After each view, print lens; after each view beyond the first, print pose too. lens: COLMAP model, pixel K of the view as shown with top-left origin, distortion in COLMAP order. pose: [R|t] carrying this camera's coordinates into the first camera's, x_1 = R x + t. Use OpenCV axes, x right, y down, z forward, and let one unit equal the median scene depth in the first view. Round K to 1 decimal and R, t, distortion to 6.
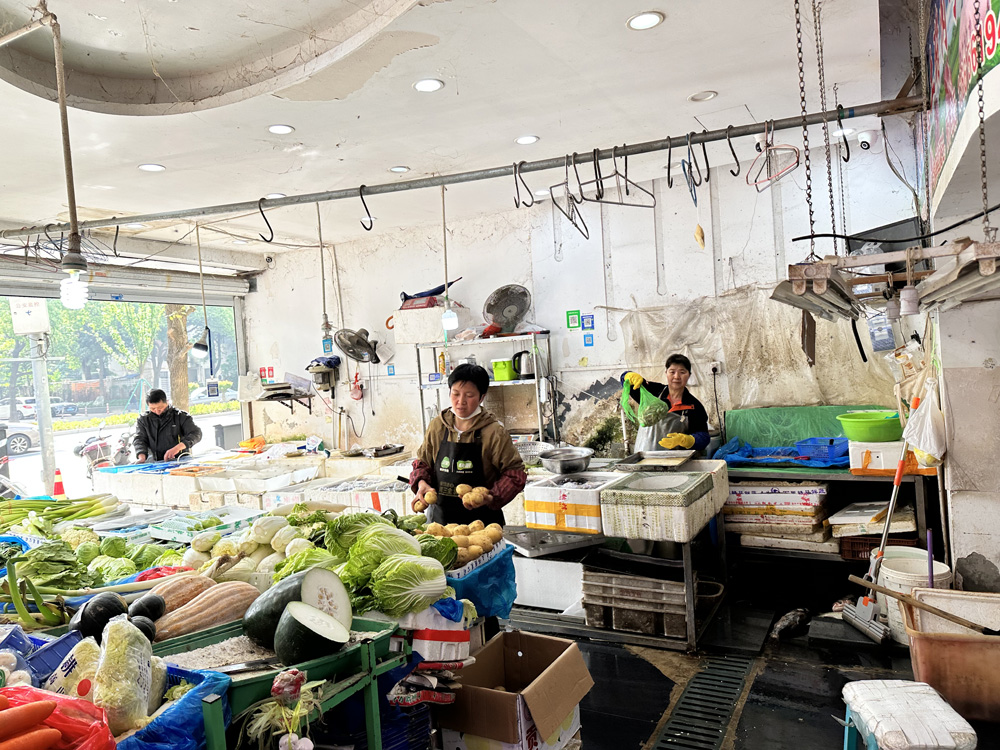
lens RADIAL K [[693.0, 0, 487.2], [0, 693.0, 374.2], [0, 0, 1]] dist [0.107969, -0.149654]
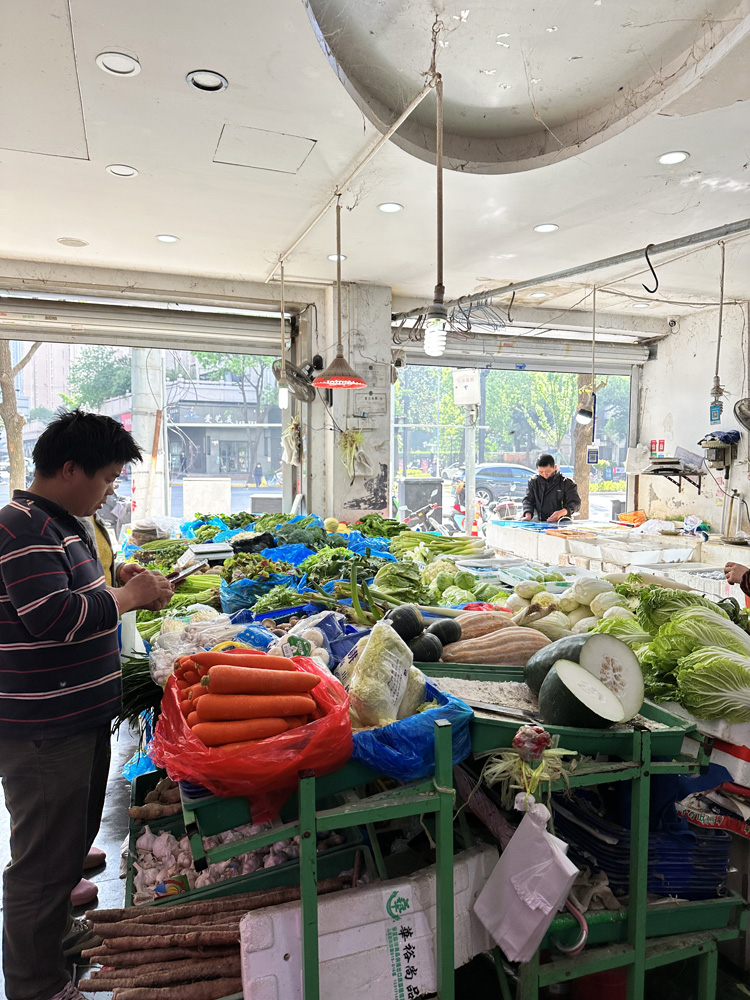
lens RADIAL K [[693.0, 0, 375.0], [0, 693.0, 500.0], [0, 0, 1]] dist [0.107969, -0.149654]
pose [[0.757295, 0.115616, -0.642758, 0.039370], [-0.071809, 0.992978, 0.094007, 0.020566], [0.649113, -0.025036, 0.760280, 0.063922]]
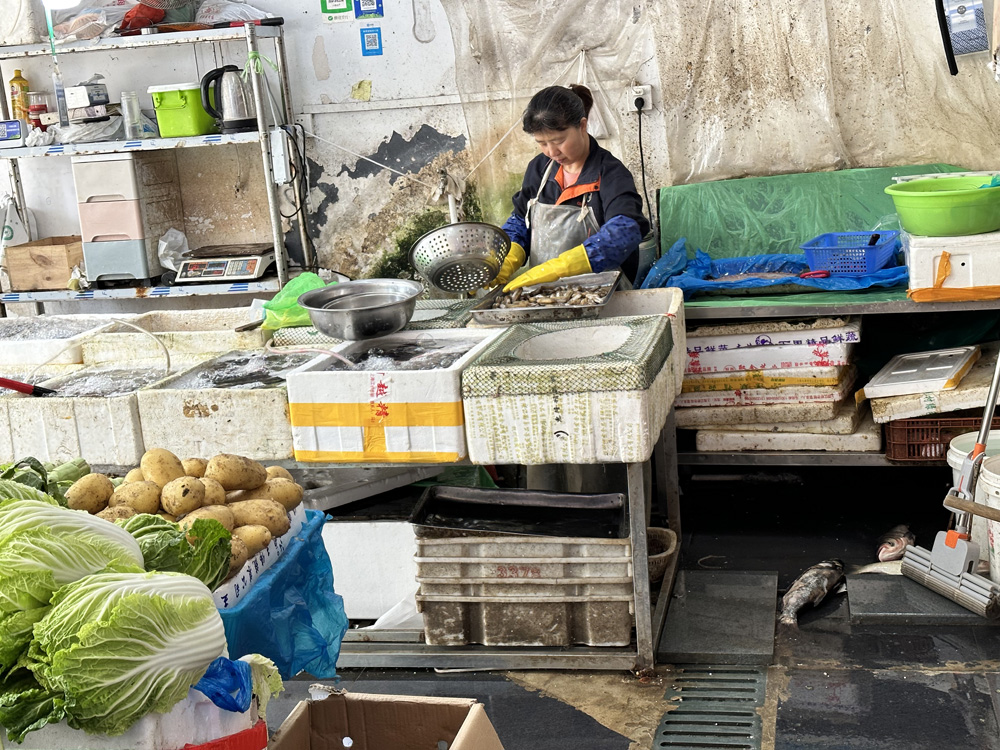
lens RADIAL K [[1381.5, 0, 500.0], [0, 1381.5, 375.0], [0, 0, 1]] dist [0.244093, -0.635076]
pose [[0.957280, -0.071009, 0.280308, -0.062620], [0.021182, 0.983995, 0.176930, 0.007556], [-0.288385, -0.163434, 0.943463, 0.110153]]
